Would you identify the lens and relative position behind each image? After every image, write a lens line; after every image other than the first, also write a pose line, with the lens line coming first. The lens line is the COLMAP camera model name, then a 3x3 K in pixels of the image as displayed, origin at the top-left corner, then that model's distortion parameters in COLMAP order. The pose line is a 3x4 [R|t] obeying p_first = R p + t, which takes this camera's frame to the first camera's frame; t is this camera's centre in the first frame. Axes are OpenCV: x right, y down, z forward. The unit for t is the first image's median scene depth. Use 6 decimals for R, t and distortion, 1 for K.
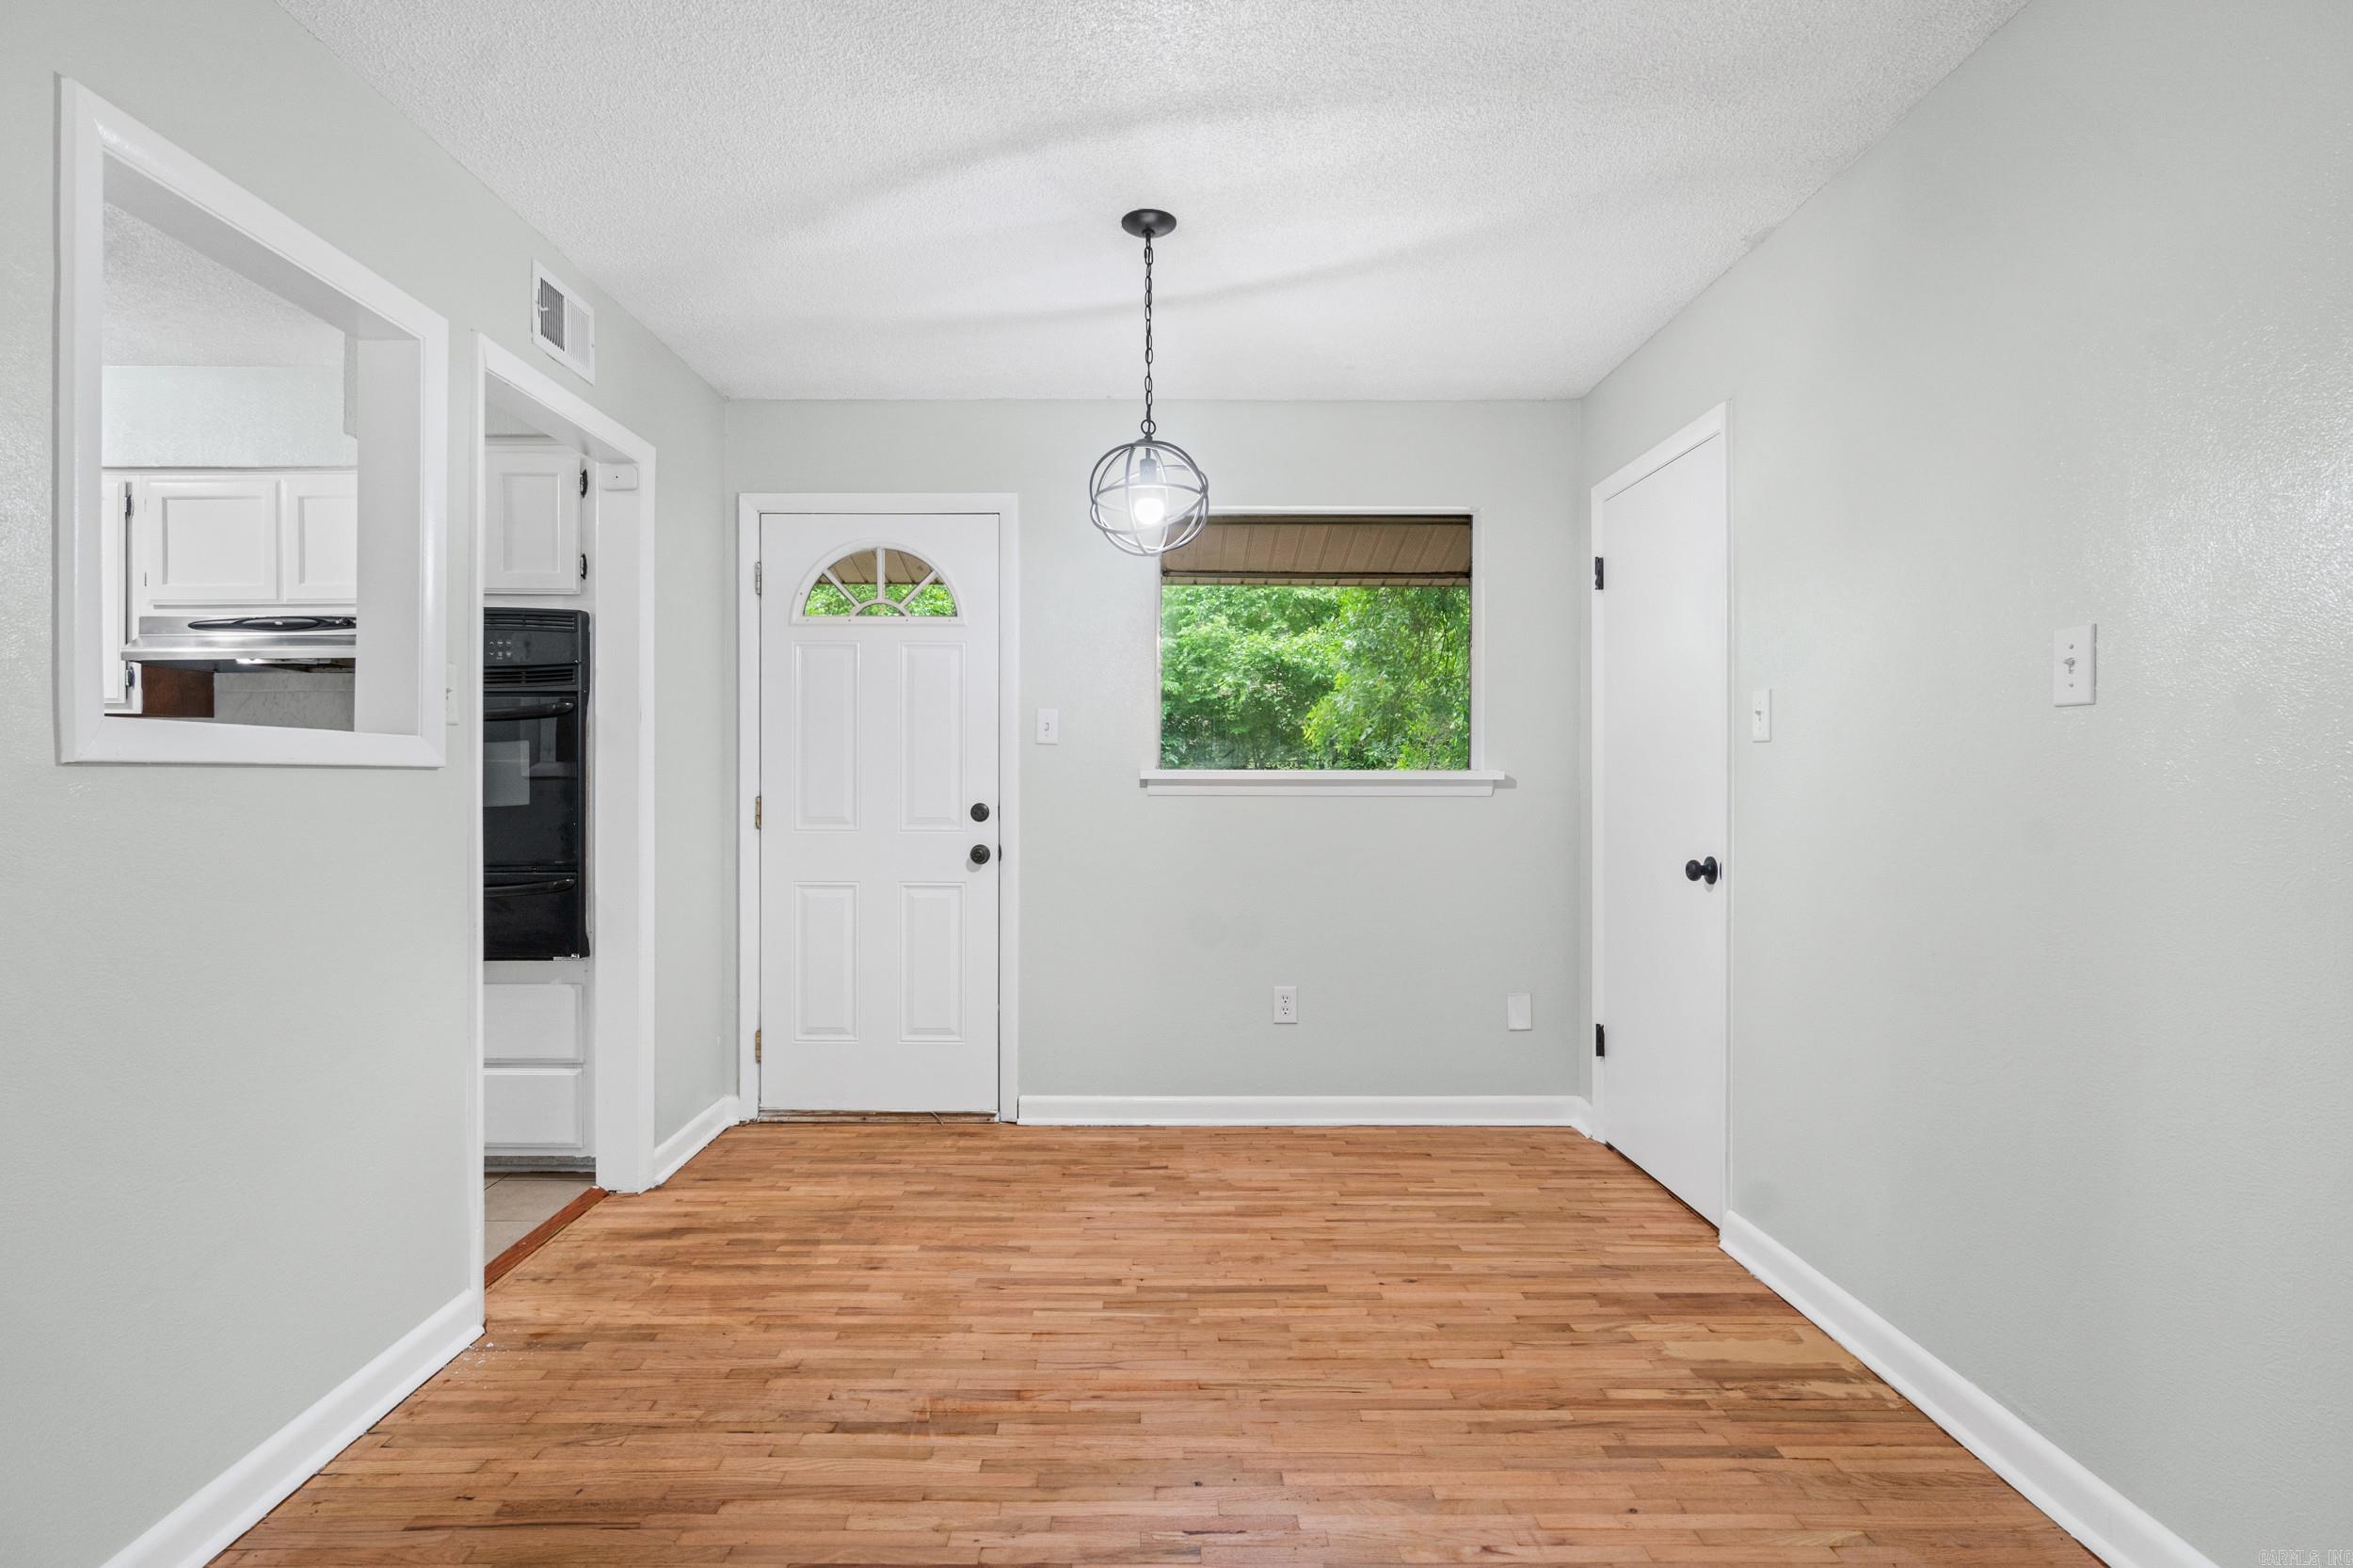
lens RADIAL K [[1196.0, 0, 1153.3], [0, 1196.0, 770.1], [0, 0, 1]] dist [-0.003630, -0.000438]
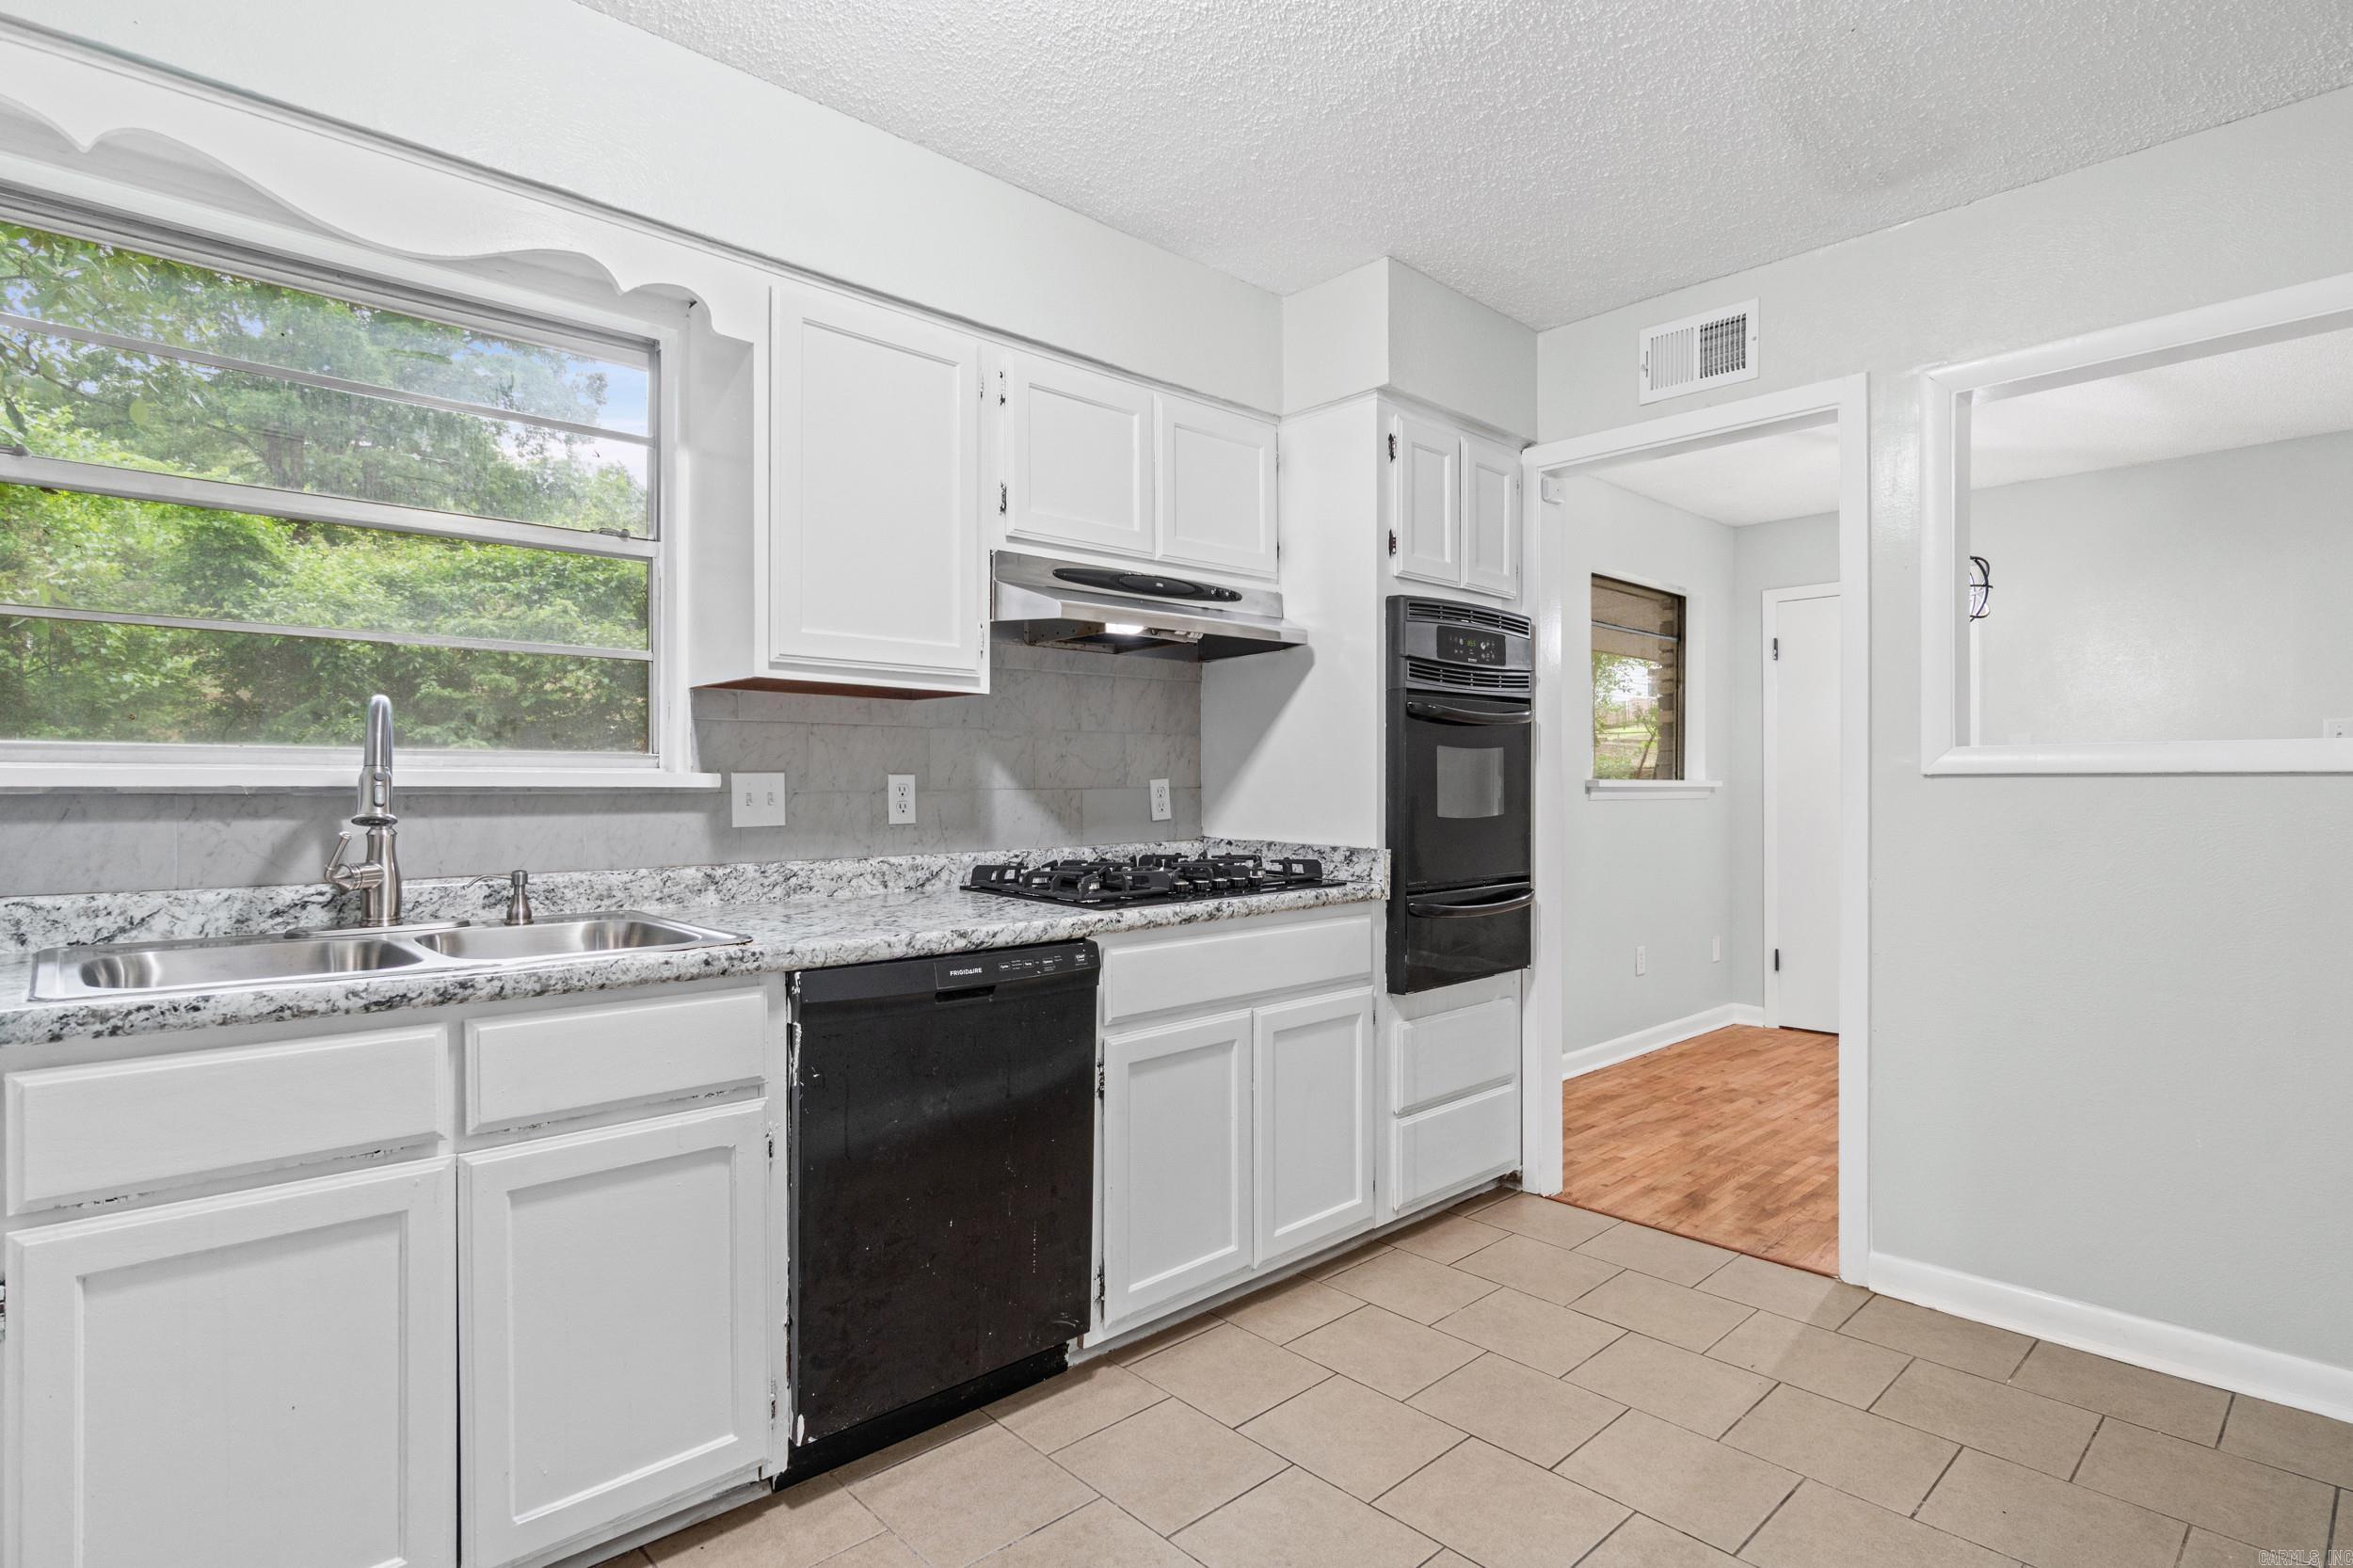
lens RADIAL K [[1196.0, 0, 1184.2], [0, 1196.0, 781.2], [0, 0, 1]] dist [-0.003630, -0.000438]
pose [[0.726791, 0.000925, 0.686858, -1.401943], [-0.000982, 0.999999, -0.000307, 0.002963], [-0.686858, -0.000451, 0.726791, 0.489149]]
